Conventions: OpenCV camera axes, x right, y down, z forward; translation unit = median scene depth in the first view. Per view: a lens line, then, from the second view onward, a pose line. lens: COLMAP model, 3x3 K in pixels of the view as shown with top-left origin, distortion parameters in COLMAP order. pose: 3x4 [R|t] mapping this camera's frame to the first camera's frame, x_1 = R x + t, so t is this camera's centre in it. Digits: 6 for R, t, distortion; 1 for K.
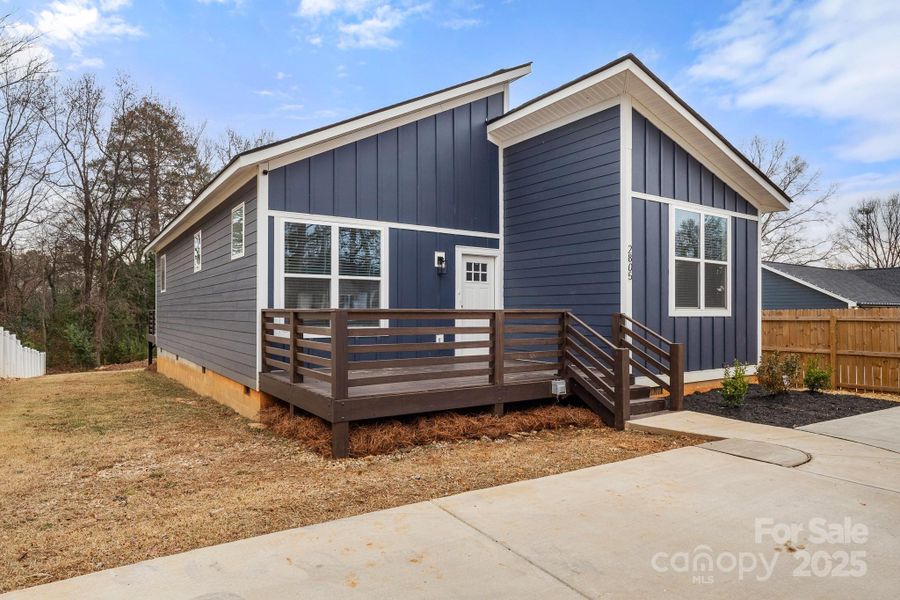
lens RADIAL K [[540.6, 0, 447.7], [0, 540.6, 312.2], [0, 0, 1]] dist [-0.009250, -0.000510]
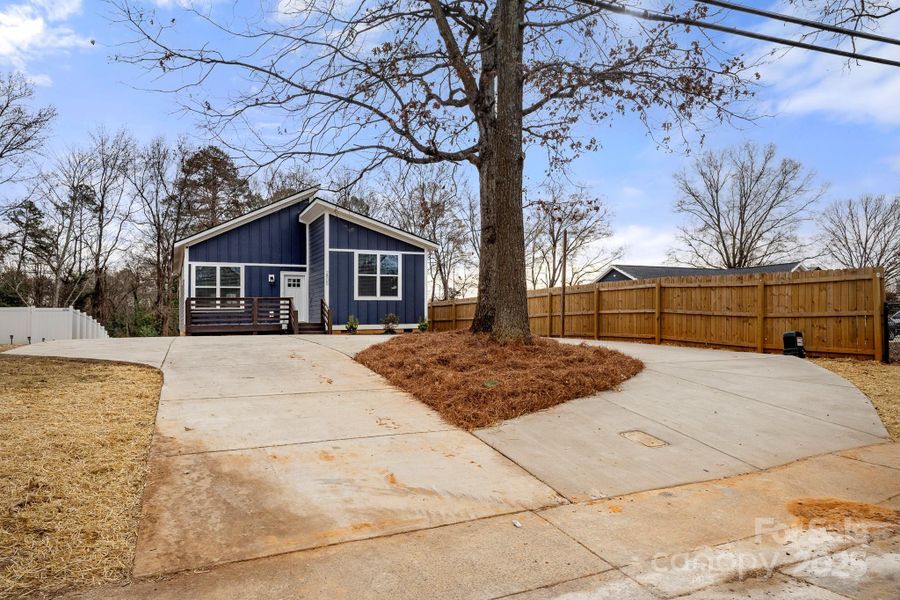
lens RADIAL K [[594.5, 0, 462.5], [0, 594.5, 299.7], [0, 0, 1]] dist [0.009904, 0.000563]
pose [[0.988697, -0.022907, -0.148165, 1.227021], [0.017312, 0.999091, -0.038944, 0.111203], [0.148922, 0.035939, 0.988196, -1.431251]]
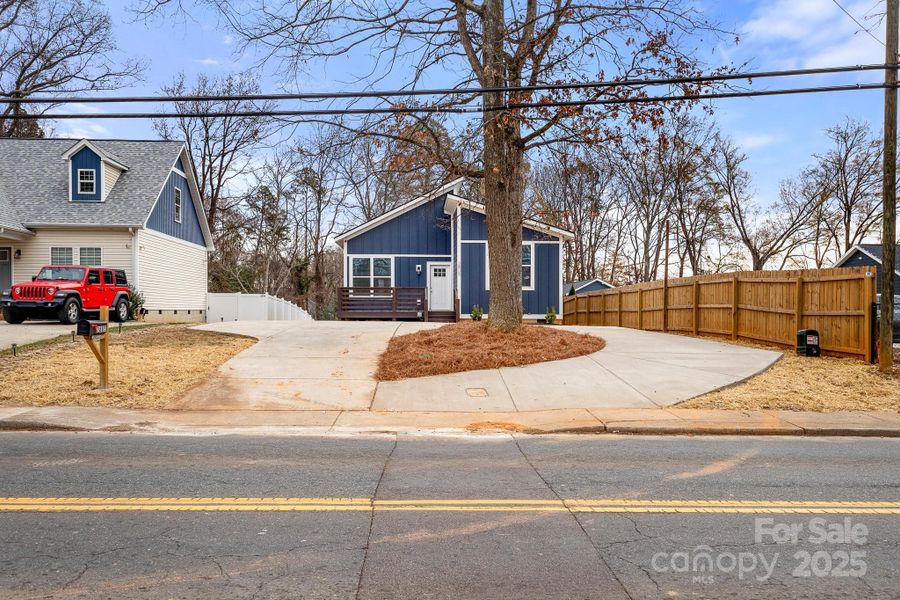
lens RADIAL K [[767.9, 0, 450.0], [0, 767.9, 300.0], [0, 0, 1]] dist [0.043121, 0.007591]
pose [[0.844722, -0.006842, -0.535162, 2.049343], [-0.003659, 0.999821, -0.018558, 0.112123], [0.535193, 0.017634, 0.844546, -1.900928]]
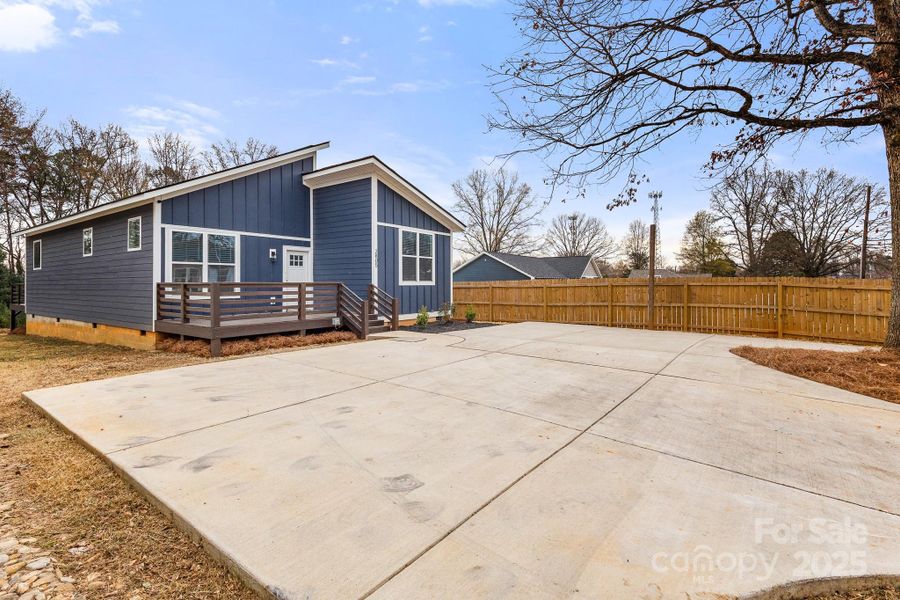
lens RADIAL K [[426.0, 0, 445.4], [0, 426.0, 280.0], [0, 0, 1]] dist [0.010361, 0.000345]
pose [[0.938557, -0.001689, 0.345121, 0.034462], [0.004846, 0.999954, -0.008285, 0.001219], [-0.345091, 0.009449, 0.938522, -0.499567]]
